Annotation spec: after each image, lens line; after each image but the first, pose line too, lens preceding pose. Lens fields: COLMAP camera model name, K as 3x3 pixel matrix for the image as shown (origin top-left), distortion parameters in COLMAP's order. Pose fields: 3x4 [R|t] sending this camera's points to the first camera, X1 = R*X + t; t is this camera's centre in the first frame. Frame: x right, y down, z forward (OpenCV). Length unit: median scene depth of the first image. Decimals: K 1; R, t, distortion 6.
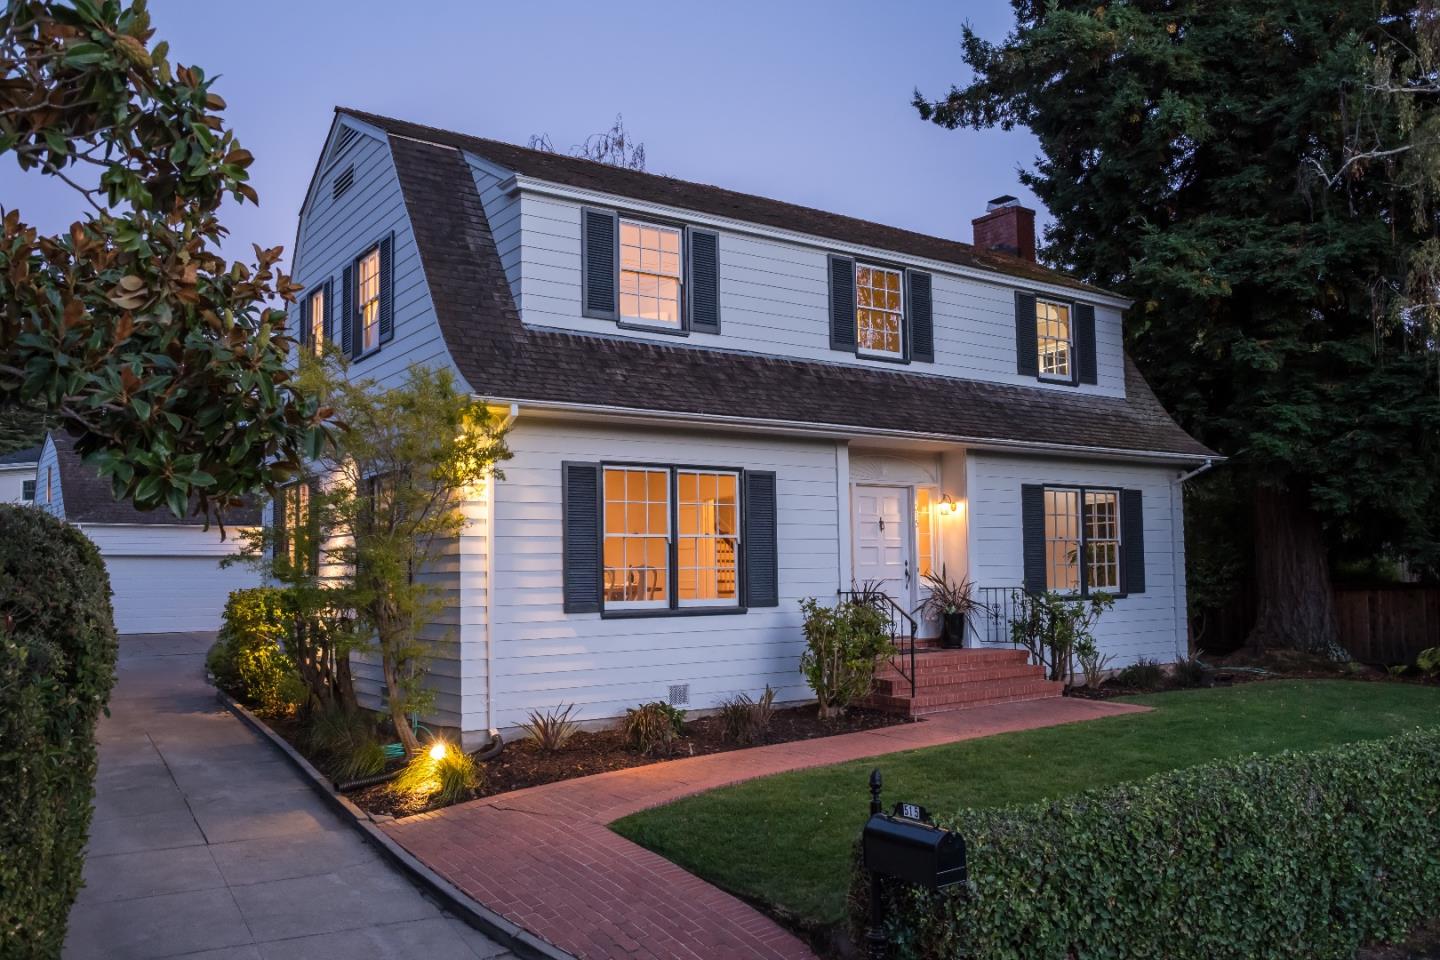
lens RADIAL K [[1143.6, 0, 720.0], [0, 1143.6, 480.0], [0, 0, 1]] dist [-0.006106, -0.001027]
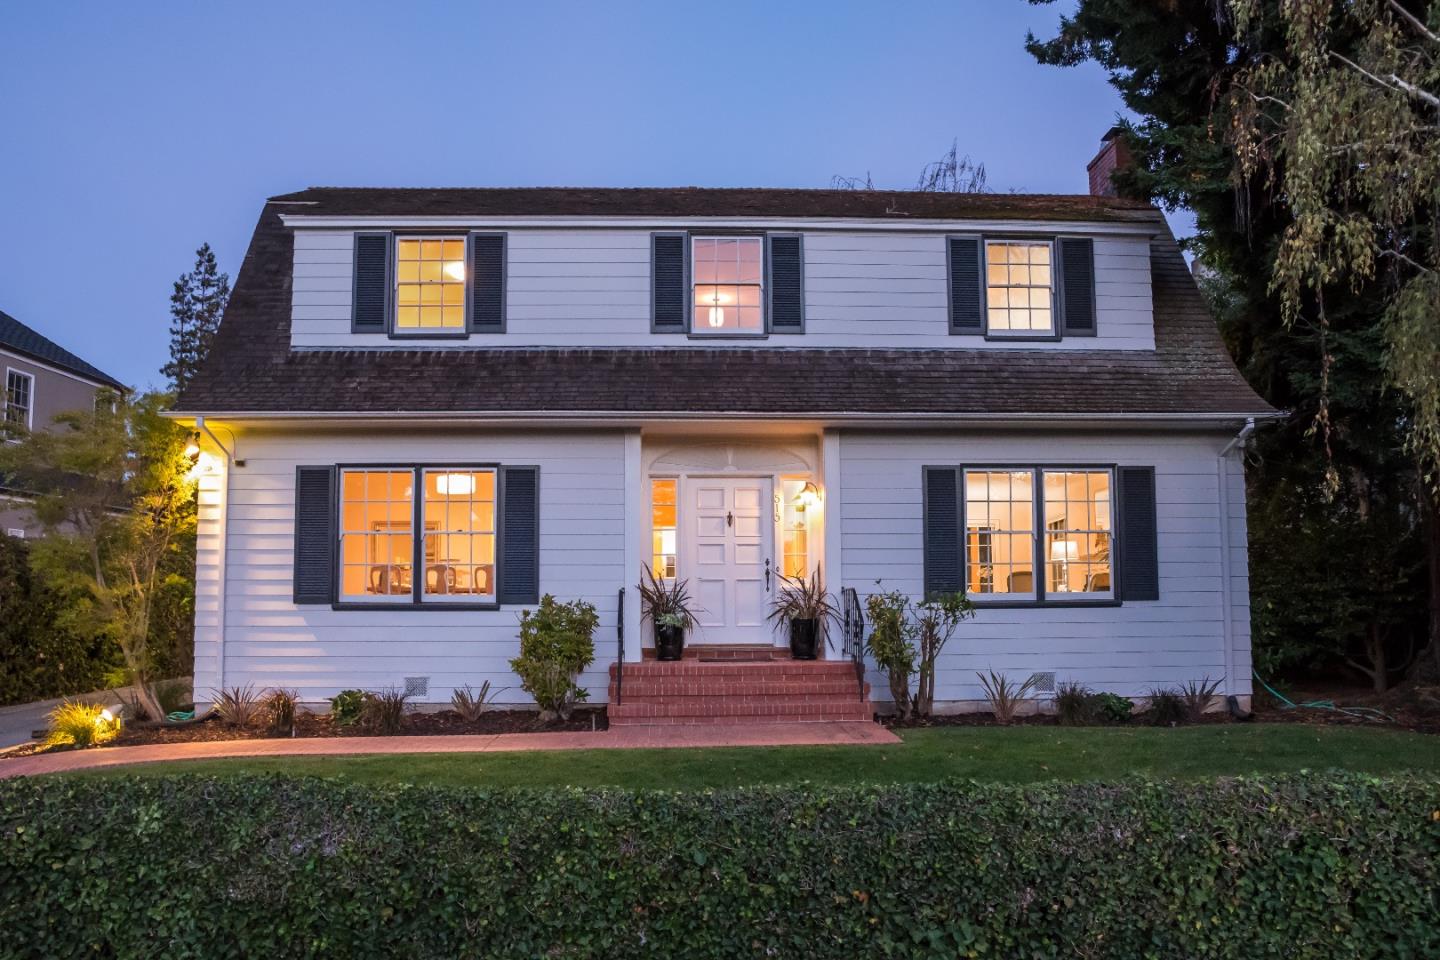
lens RADIAL K [[929.4, 0, 719.1], [0, 929.4, 505.6], [0, 0, 1]] dist [-0.060624, 0.096135]
pose [[0.834879, -0.026202, -0.549809, 0.563238], [0.036154, 0.999320, 0.007276, 0.024300], [0.549245, -0.025952, 0.835258, 0.391326]]
